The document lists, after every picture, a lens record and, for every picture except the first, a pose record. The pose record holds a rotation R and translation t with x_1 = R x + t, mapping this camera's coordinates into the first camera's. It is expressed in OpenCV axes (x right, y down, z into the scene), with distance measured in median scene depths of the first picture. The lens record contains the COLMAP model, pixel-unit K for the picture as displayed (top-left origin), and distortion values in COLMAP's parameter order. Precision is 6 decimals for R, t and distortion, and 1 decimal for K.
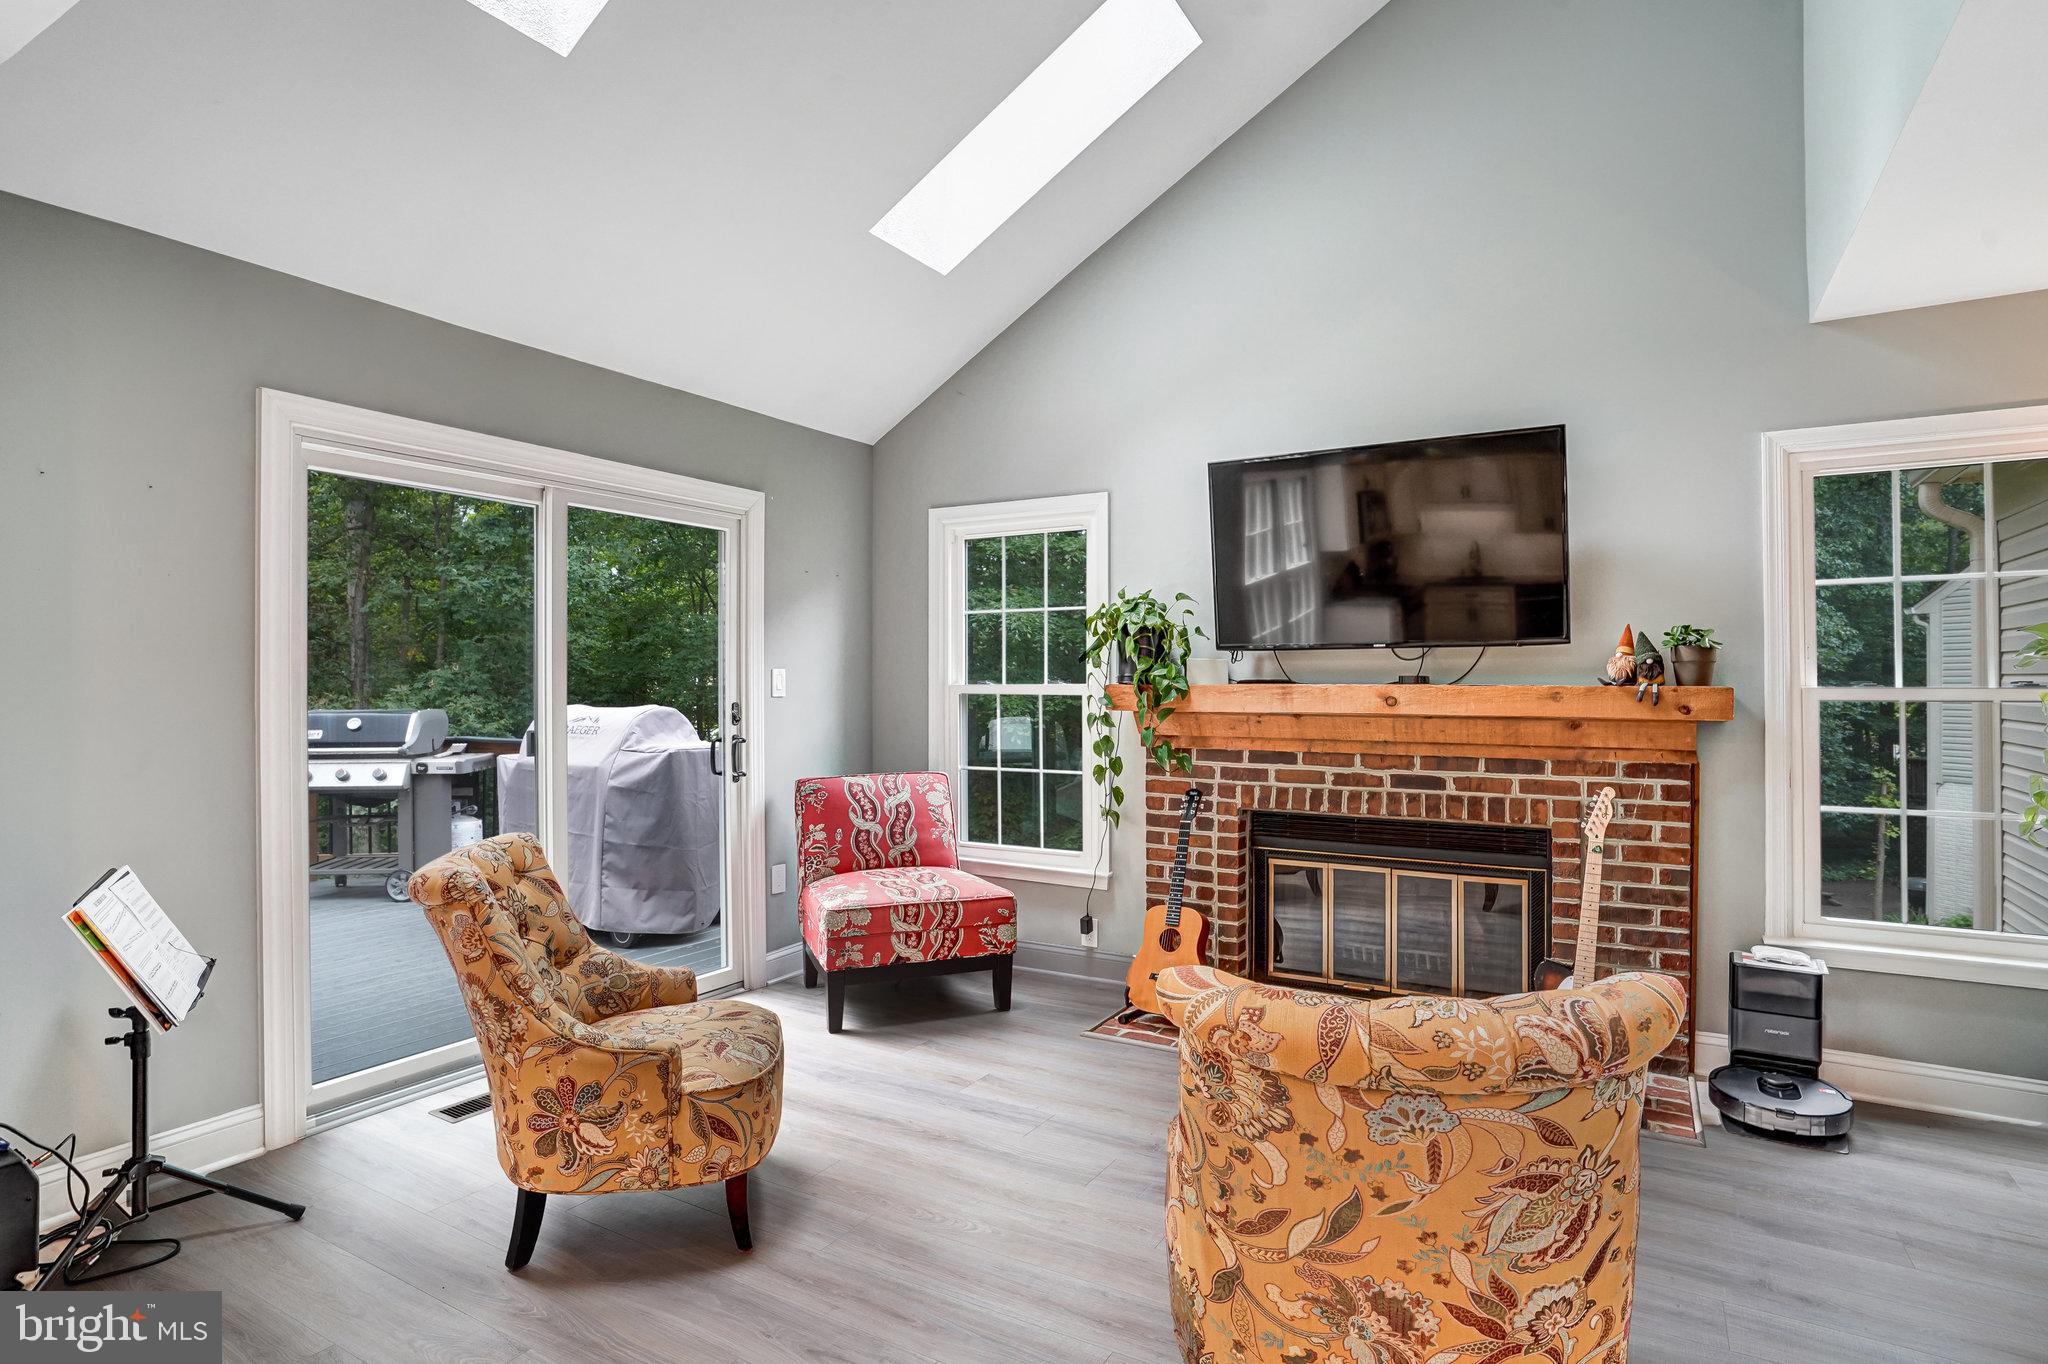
lens RADIAL K [[1055.0, 0, 1023.0], [0, 1055.0, 674.4], [0, 0, 1]] dist [-0.070508, 0.043620]
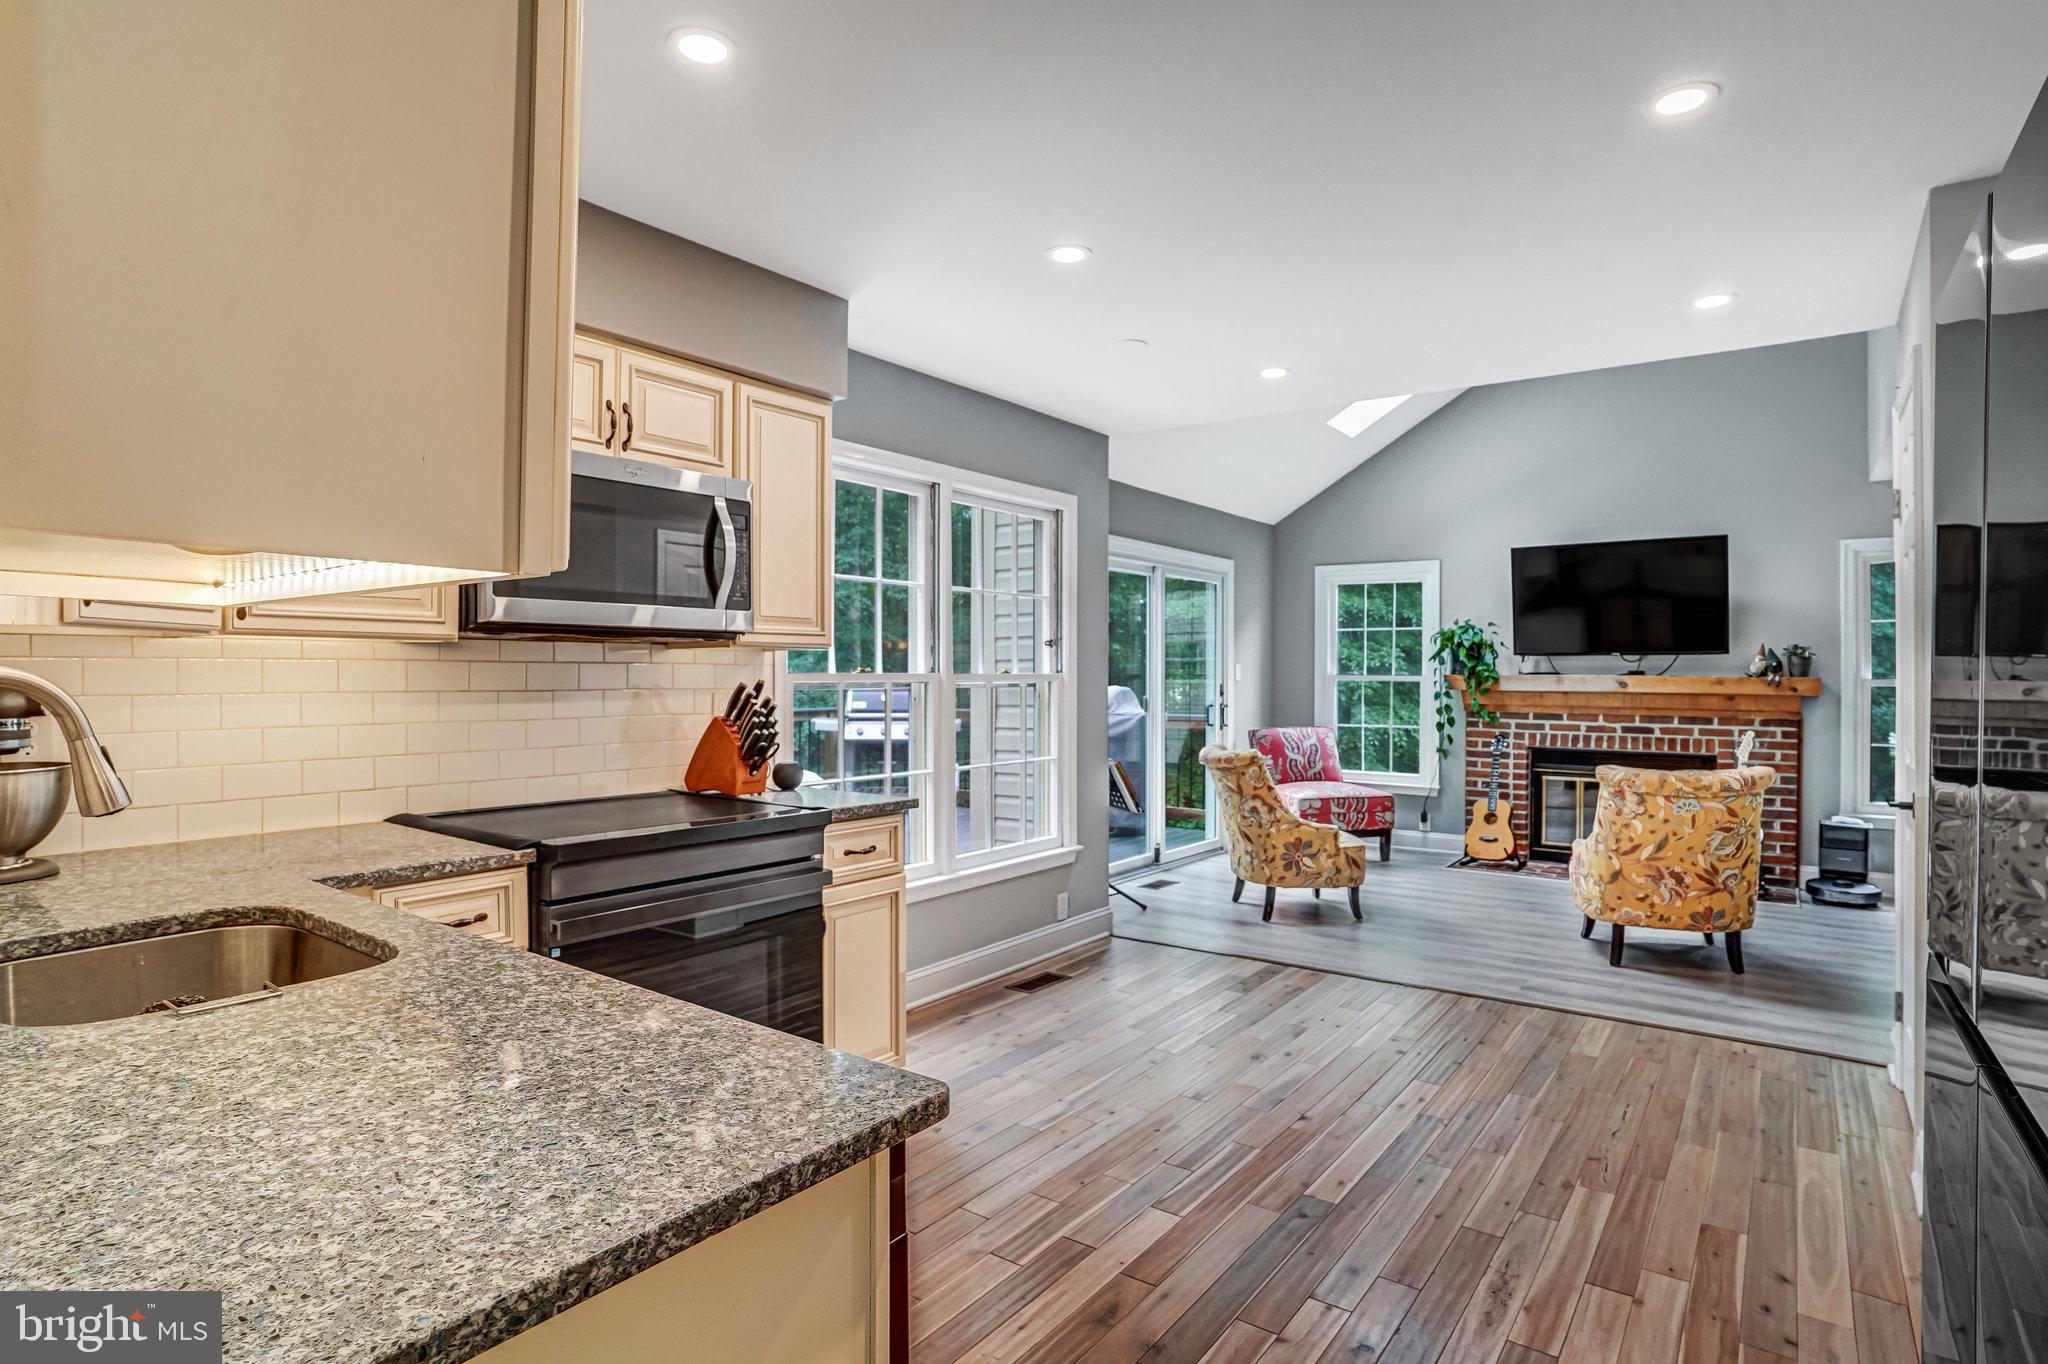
lens RADIAL K [[1055.0, 0, 1023.0], [0, 1055.0, 674.4], [0, 0, 1]] dist [-0.070508, 0.043620]
pose [[0.994791, 0.005391, -0.101790, -0.505350], [-0.004430, 0.999944, 0.009656, -0.005086], [0.101837, -0.009154, 0.994759, -0.897233]]
